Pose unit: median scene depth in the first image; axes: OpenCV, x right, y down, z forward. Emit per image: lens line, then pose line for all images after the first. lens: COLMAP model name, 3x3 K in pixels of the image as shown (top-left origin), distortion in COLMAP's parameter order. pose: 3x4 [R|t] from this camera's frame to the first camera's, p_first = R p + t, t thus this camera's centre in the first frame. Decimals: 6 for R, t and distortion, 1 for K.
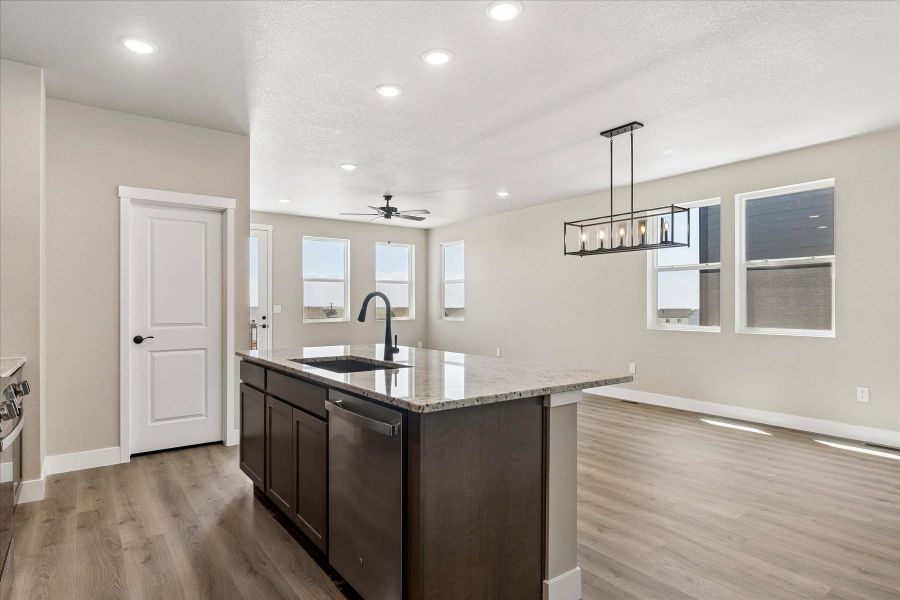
lens RADIAL K [[493.8, 0, 443.2], [0, 493.8, 304.2], [0, 0, 1]] dist [-0.008051, -0.001490]
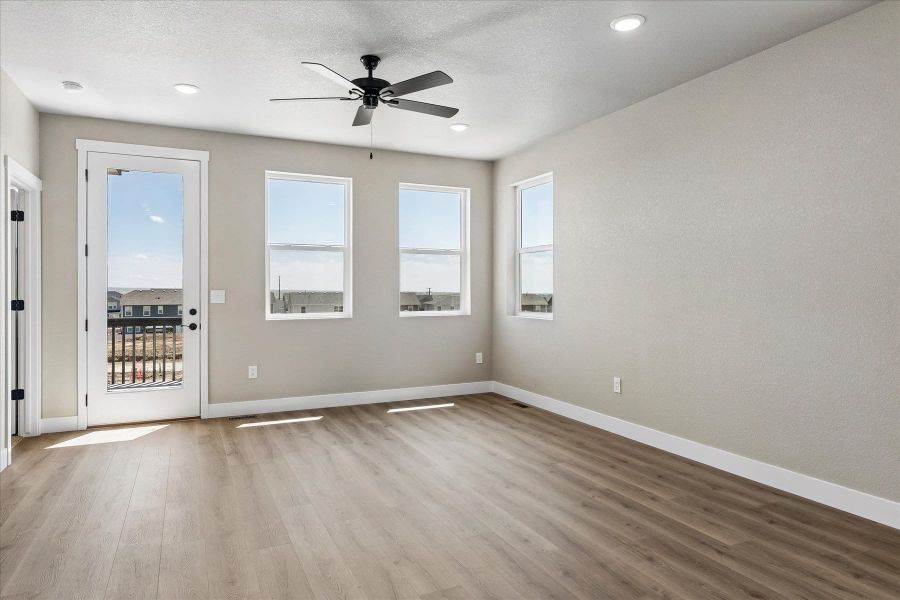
lens RADIAL K [[549.4, 0, 440.6], [0, 549.4, 293.2], [0, 0, 1]] dist [0.005284, 0.002094]
pose [[0.978347, 0.000483, -0.206970, 0.062149], [-0.000128, 0.999999, 0.001726, 0.005427], [0.206971, -0.001662, 0.978346, 0.500210]]
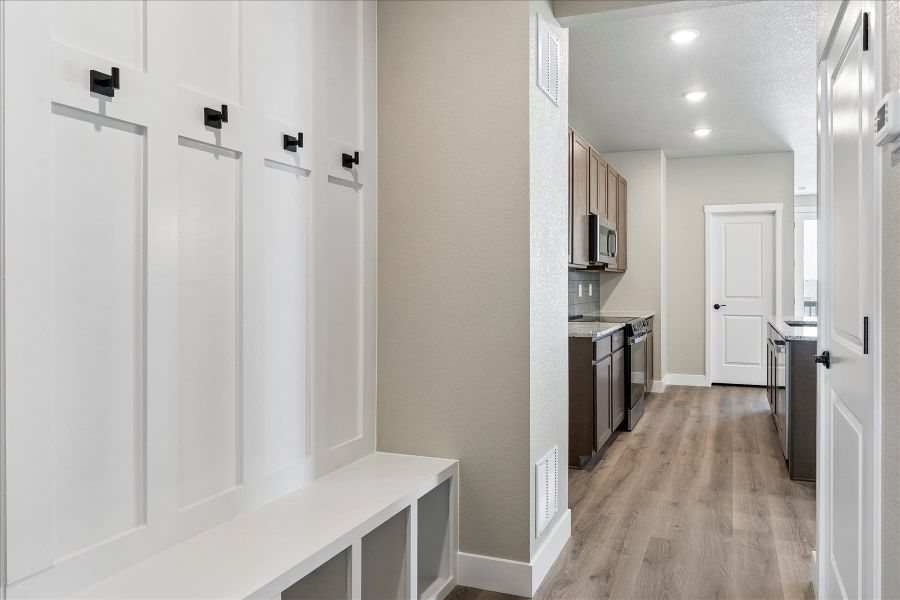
lens RADIAL K [[597.3, 0, 526.6], [0, 597.3, 264.3], [0, 0, 1]] dist [0.007289, 0.008439]
pose [[0.566533, -0.017139, -0.823861, 0.315608], [-0.005077, 0.999692, -0.024289, -0.004847], [0.824023, 0.017943, 0.566272, -0.288950]]
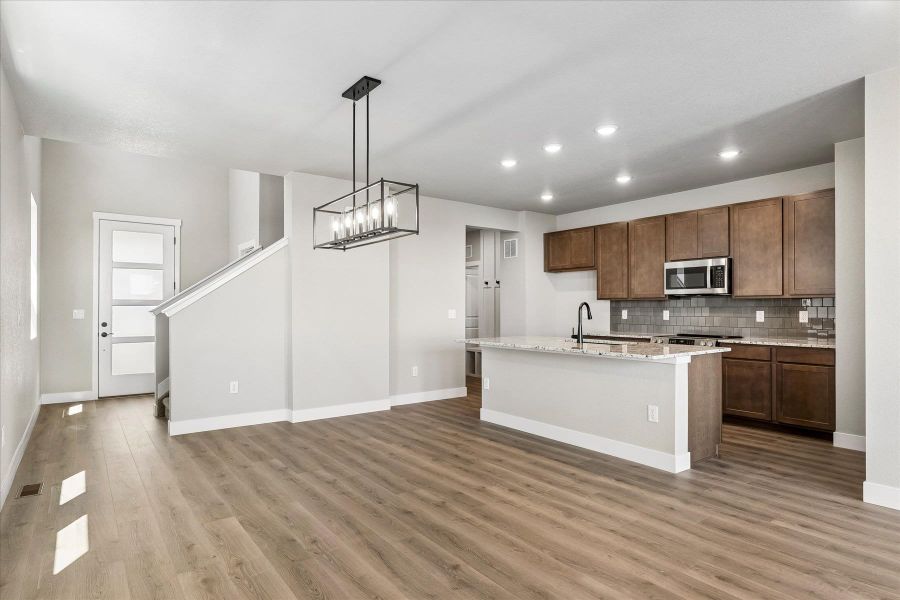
lens RADIAL K [[493.8, 0, 433.8], [0, 493.8, 302.9], [0, 0, 1]] dist [-0.008051, -0.001490]
pose [[-0.999453, 0.002673, 0.032975, 0.135738], [0.002251, 0.999915, -0.012844, -0.000951], [-0.033007, -0.012763, -0.999374, 1.126889]]
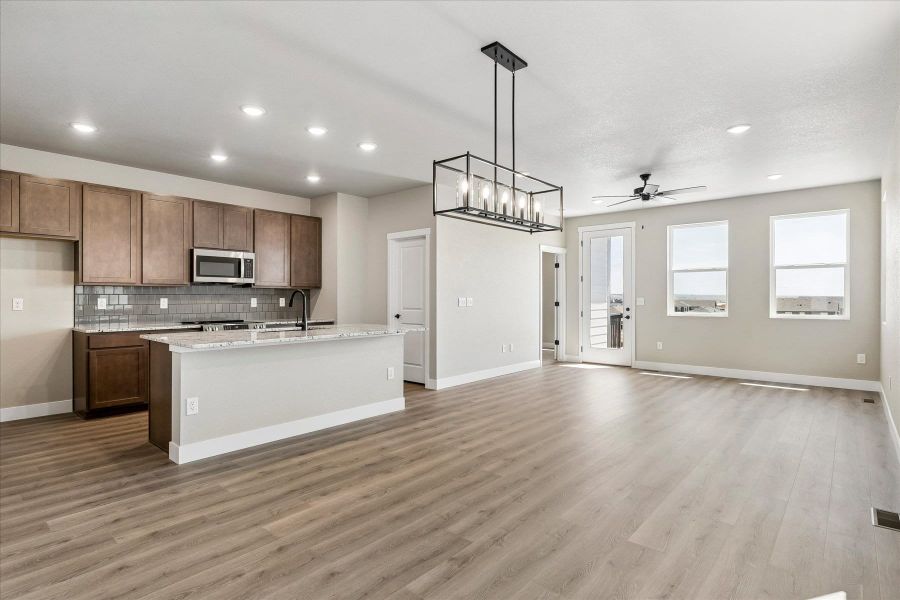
lens RADIAL K [[471.5, 0, 452.4], [0, 471.5, 297.2], [0, 0, 1]] dist [-0.003327, 0.000699]
pose [[0.200774, 0.004539, -0.979627, 0.649705], [-0.000156, 0.999989, 0.004602, -0.003118], [0.979638, -0.000771, 0.200773, 0.492577]]
